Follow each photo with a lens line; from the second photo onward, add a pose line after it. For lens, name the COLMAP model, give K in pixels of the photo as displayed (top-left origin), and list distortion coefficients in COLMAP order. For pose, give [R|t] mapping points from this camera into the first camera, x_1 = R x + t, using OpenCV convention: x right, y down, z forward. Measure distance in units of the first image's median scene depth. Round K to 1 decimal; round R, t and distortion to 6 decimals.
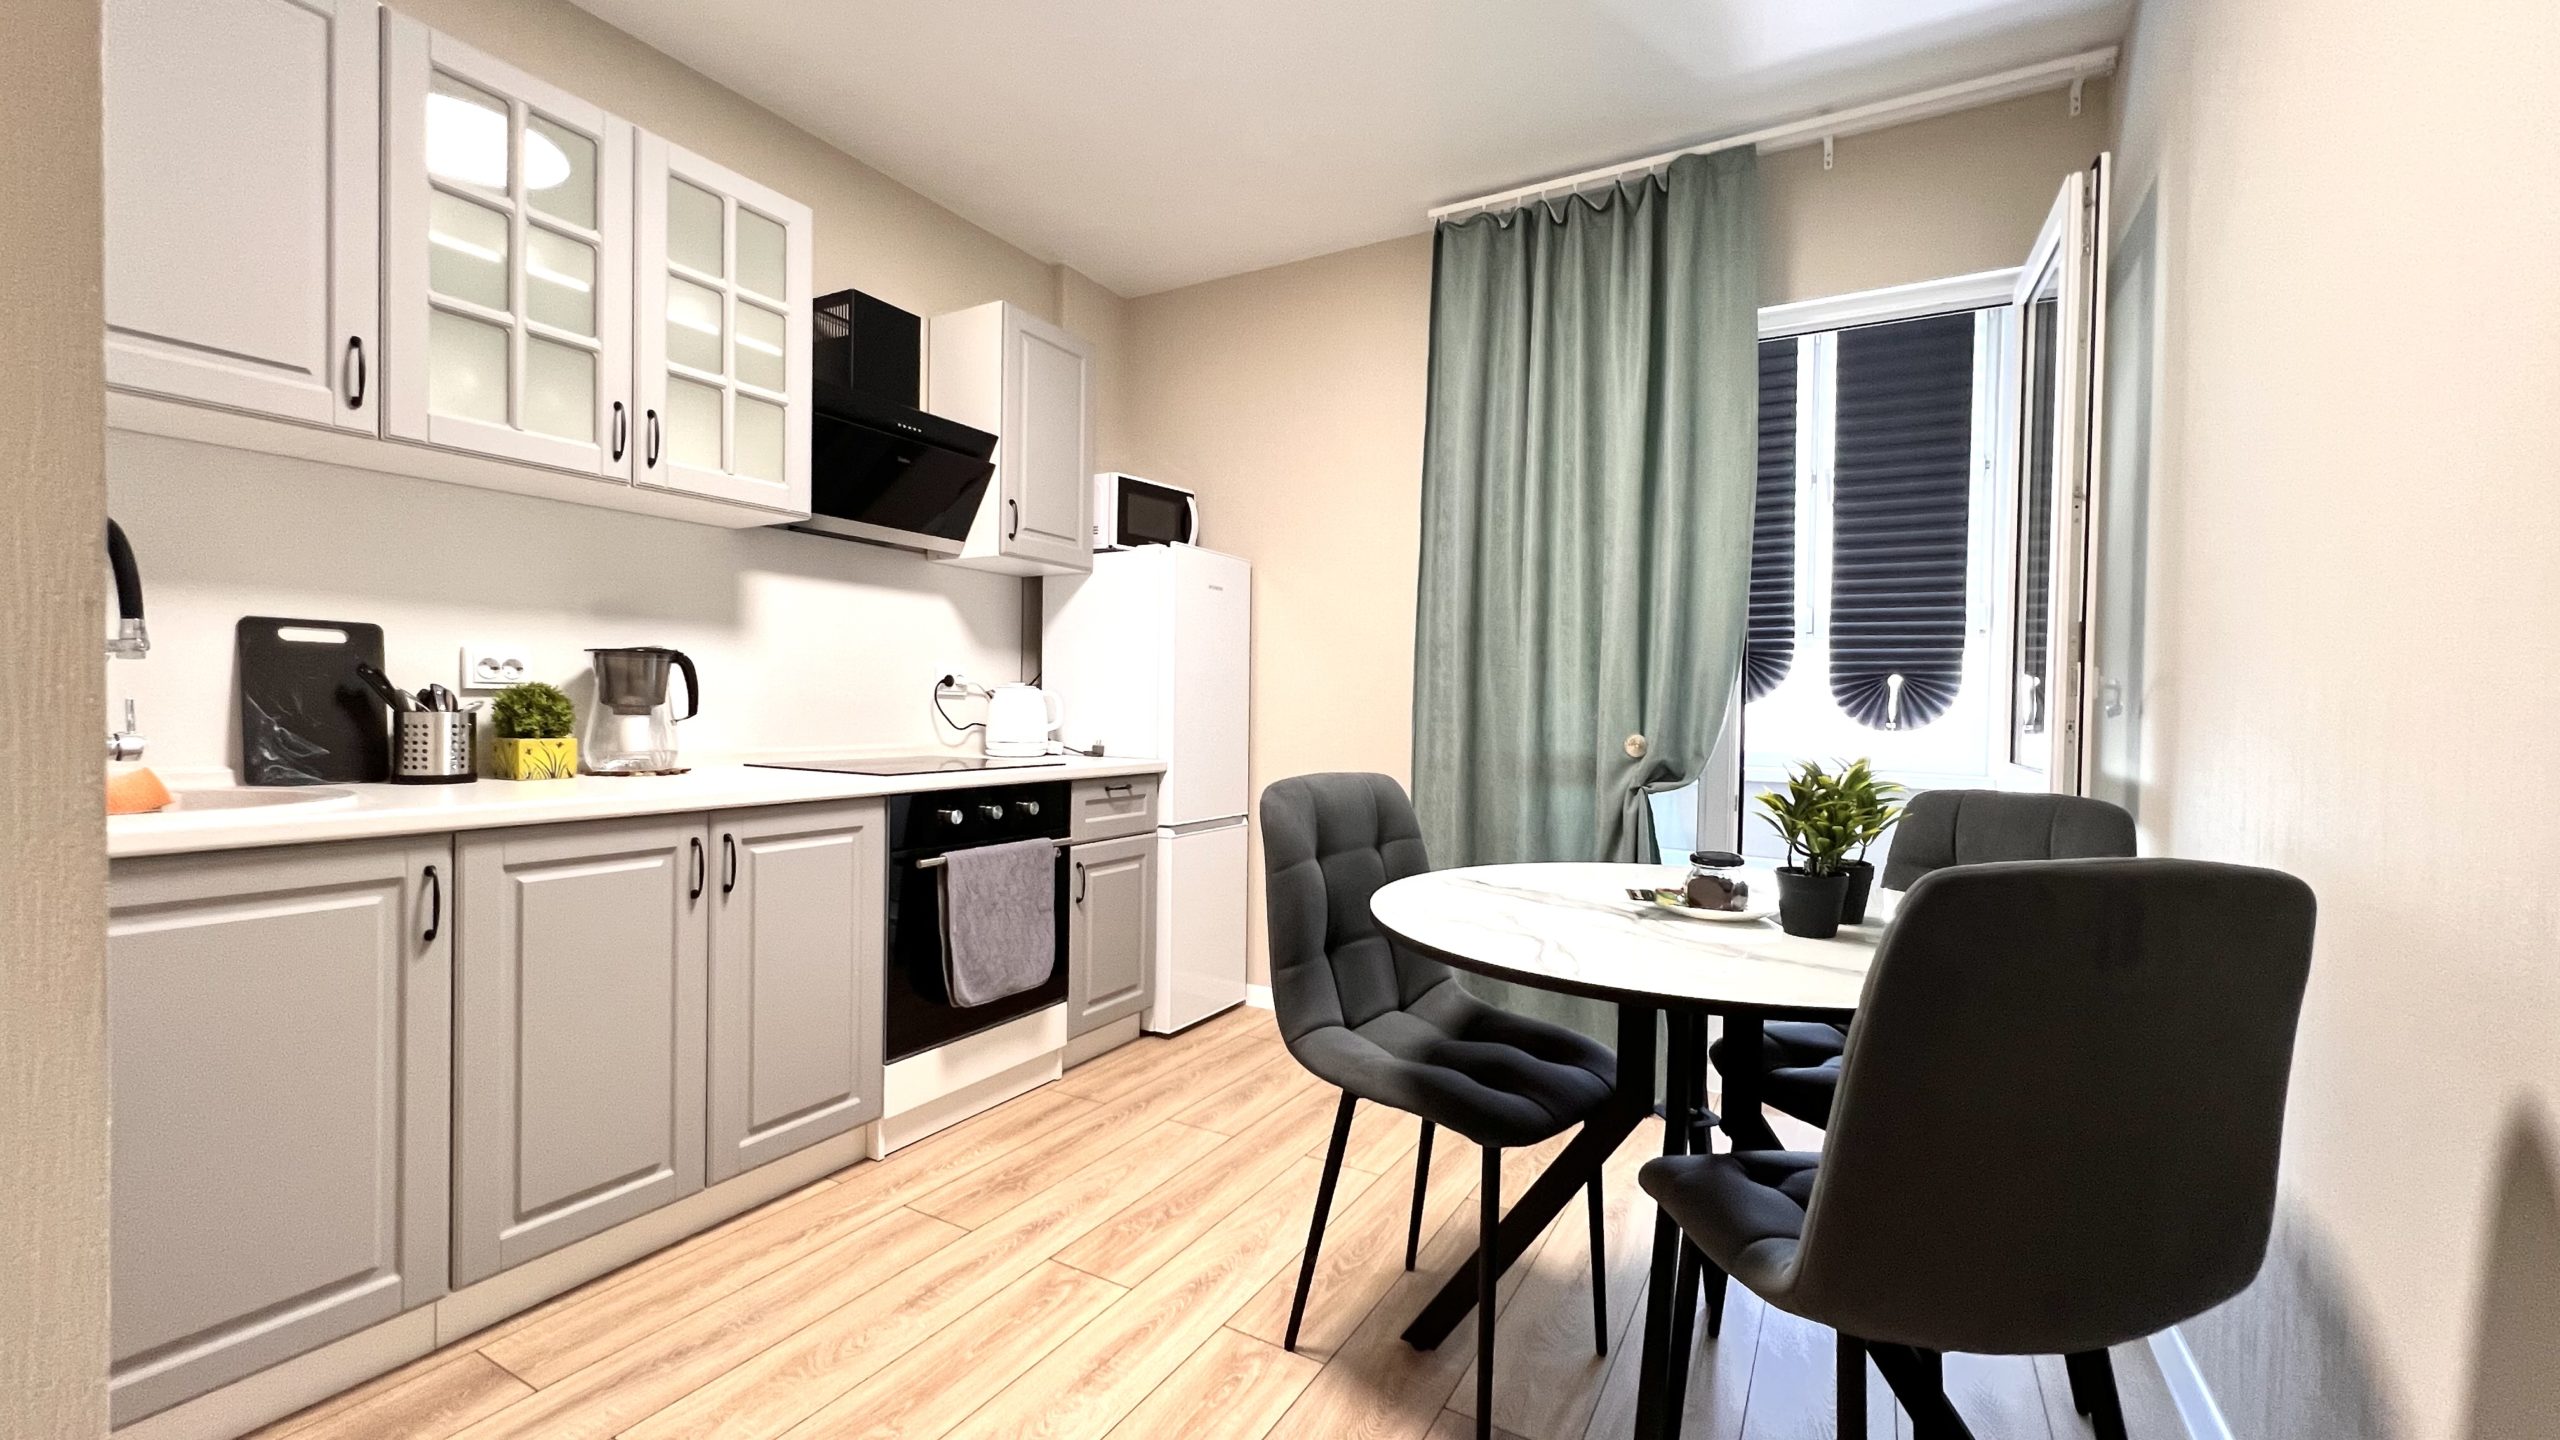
lens RADIAL K [[1026.0, 0, 1286.4], [0, 1026.0, 722.7], [0, 0, 1]] dist [-0.002048, 0.000412]
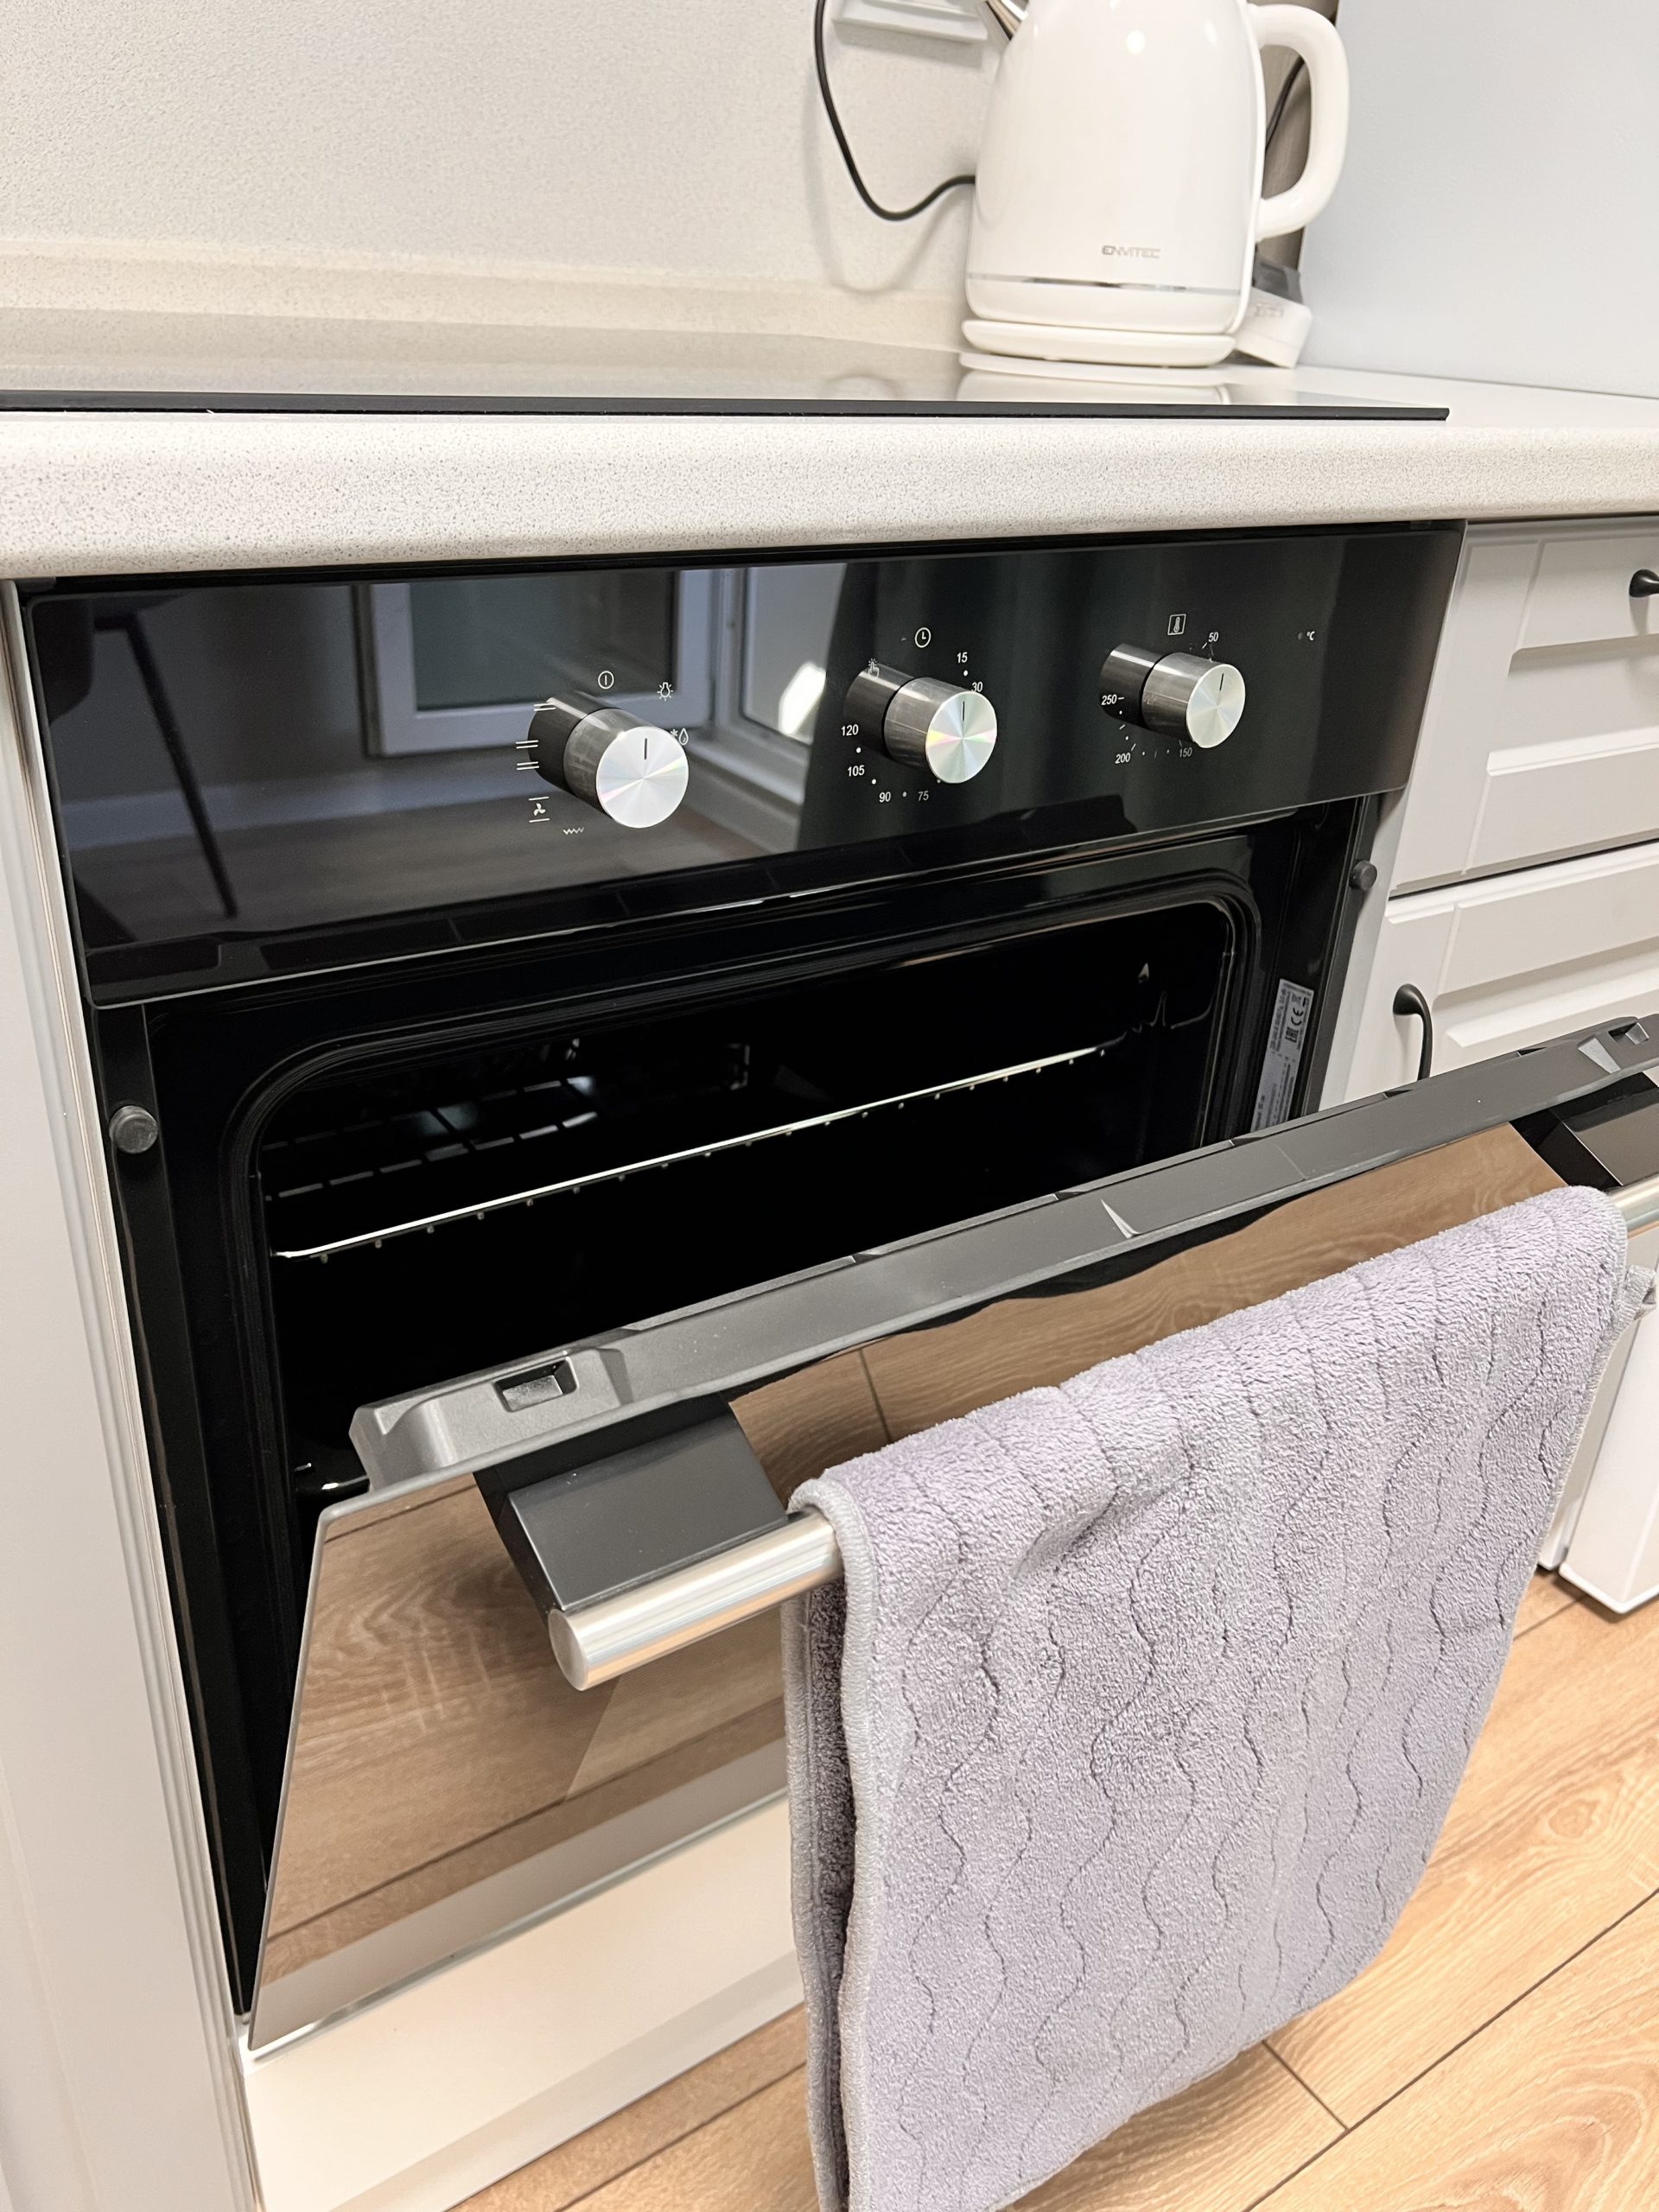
lens RADIAL K [[1682.1, 0, 825.8], [0, 1682.1, 1105.5], [0, 0, 1]] dist [-0.046174, -0.002104]
pose [[0.923025, 0.194965, -0.331684, -0.167609], [-0.039281, 0.905346, 0.422854, 0.029610], [0.382731, -0.377276, 0.843315, 0.612300]]
